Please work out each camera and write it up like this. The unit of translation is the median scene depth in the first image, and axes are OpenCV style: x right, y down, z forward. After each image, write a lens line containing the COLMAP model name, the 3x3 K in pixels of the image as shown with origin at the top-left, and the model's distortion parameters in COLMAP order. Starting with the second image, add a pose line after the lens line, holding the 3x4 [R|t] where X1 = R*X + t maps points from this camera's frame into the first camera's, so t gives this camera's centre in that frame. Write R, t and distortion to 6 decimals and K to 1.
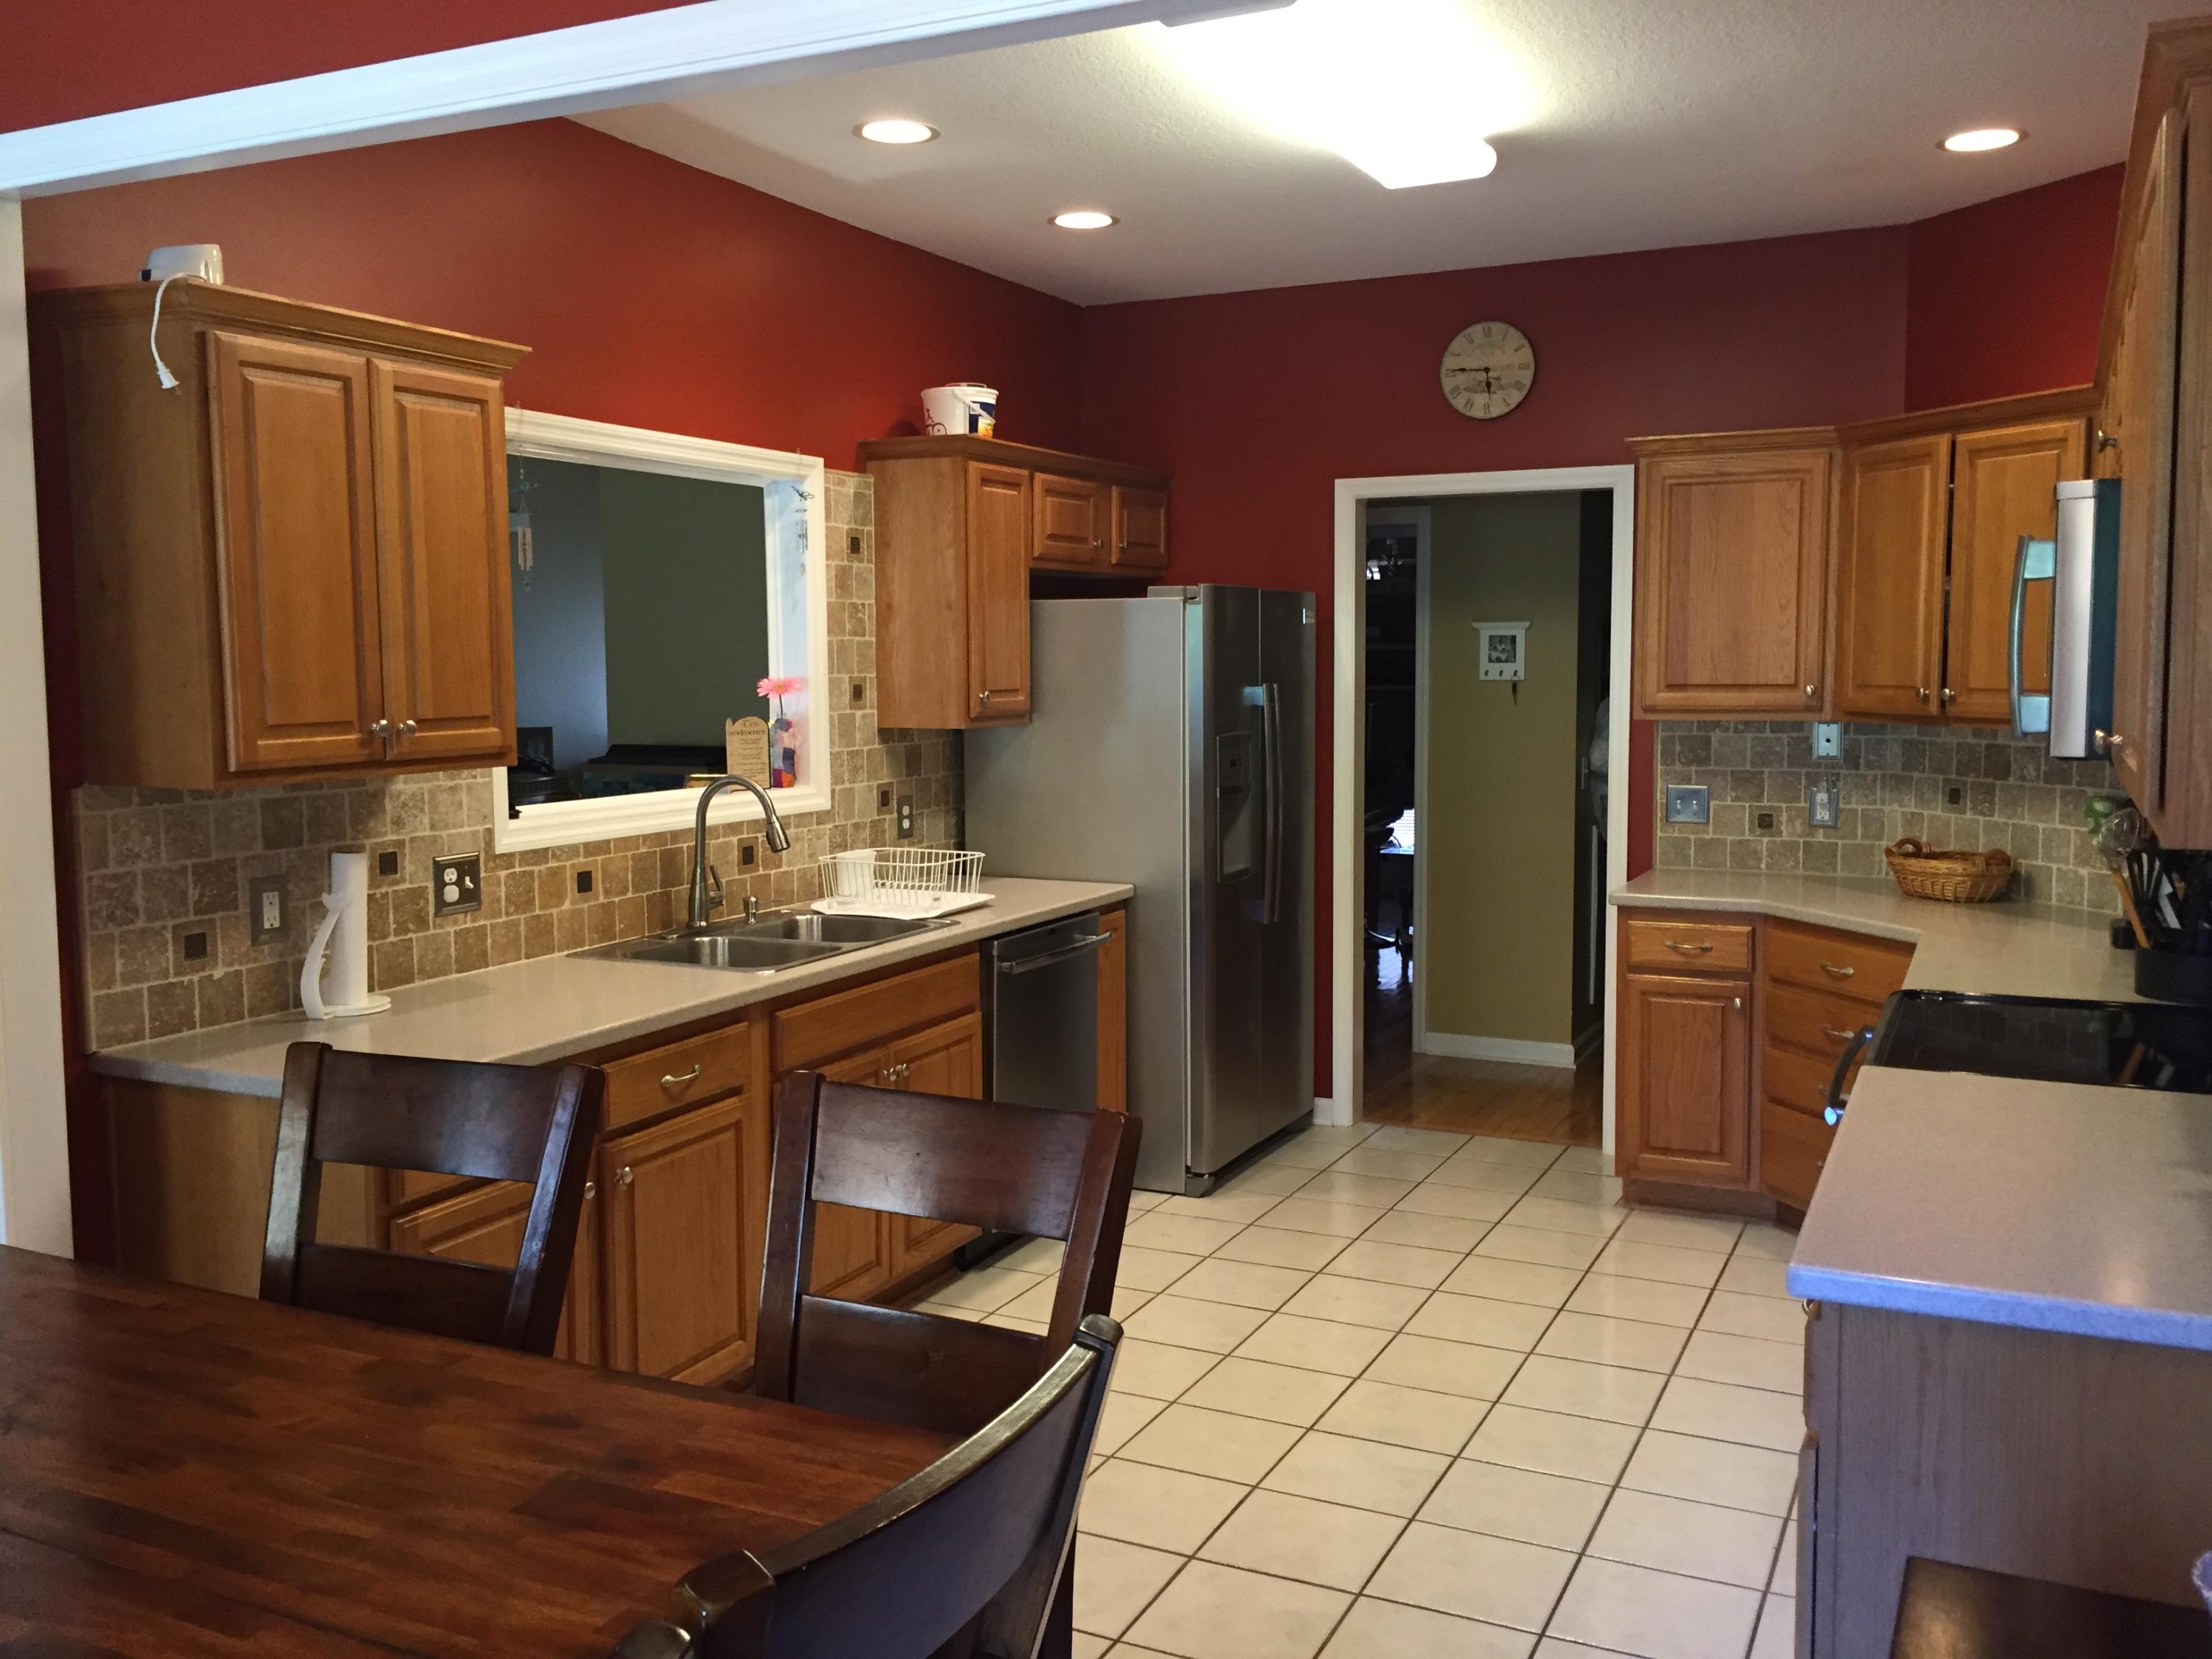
lens RADIAL K [[1882.1, 0, 1106.0], [0, 1882.1, 816.7], [0, 0, 1]] dist [0.040940, -0.006258]
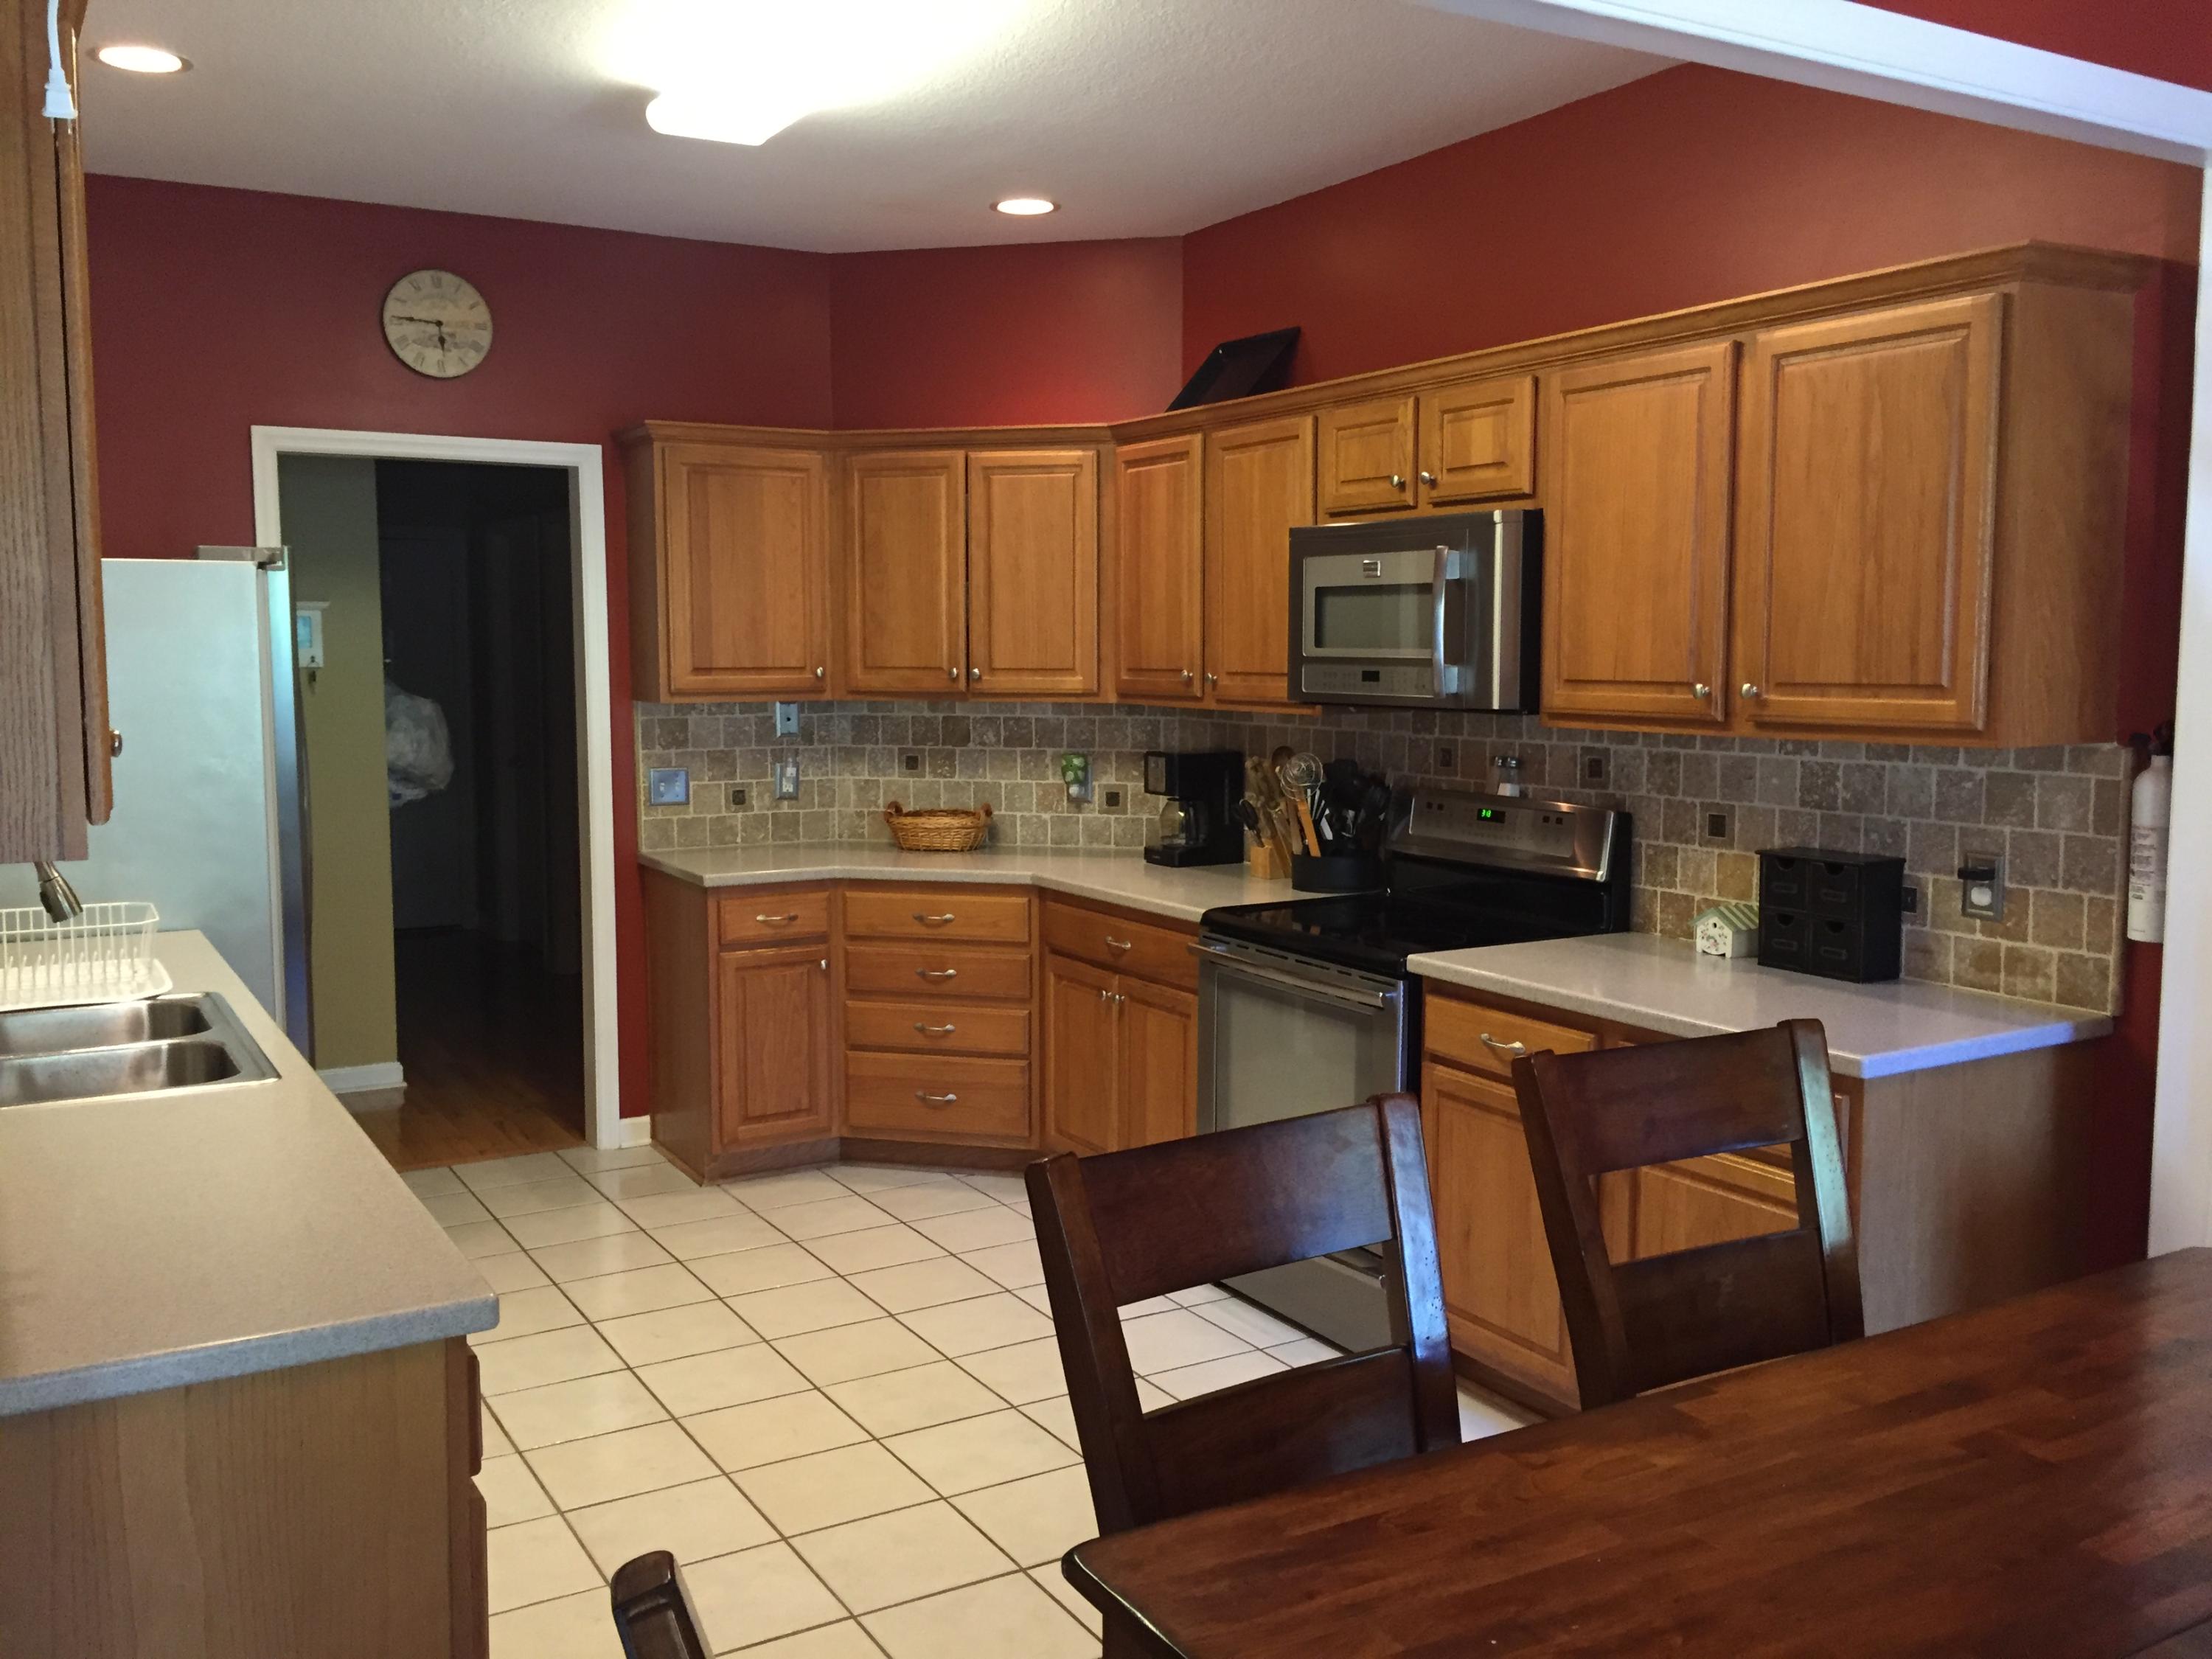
lens RADIAL K [[1882.1, 0, 1106.0], [0, 1882.1, 816.7], [0, 0, 1]] dist [0.040940, -0.006258]
pose [[0.546529, -0.072951, 0.834257, -0.432832], [0.071185, 0.996640, 0.040517, -0.015534], [-0.834409, 0.037242, 0.549886, 0.259339]]
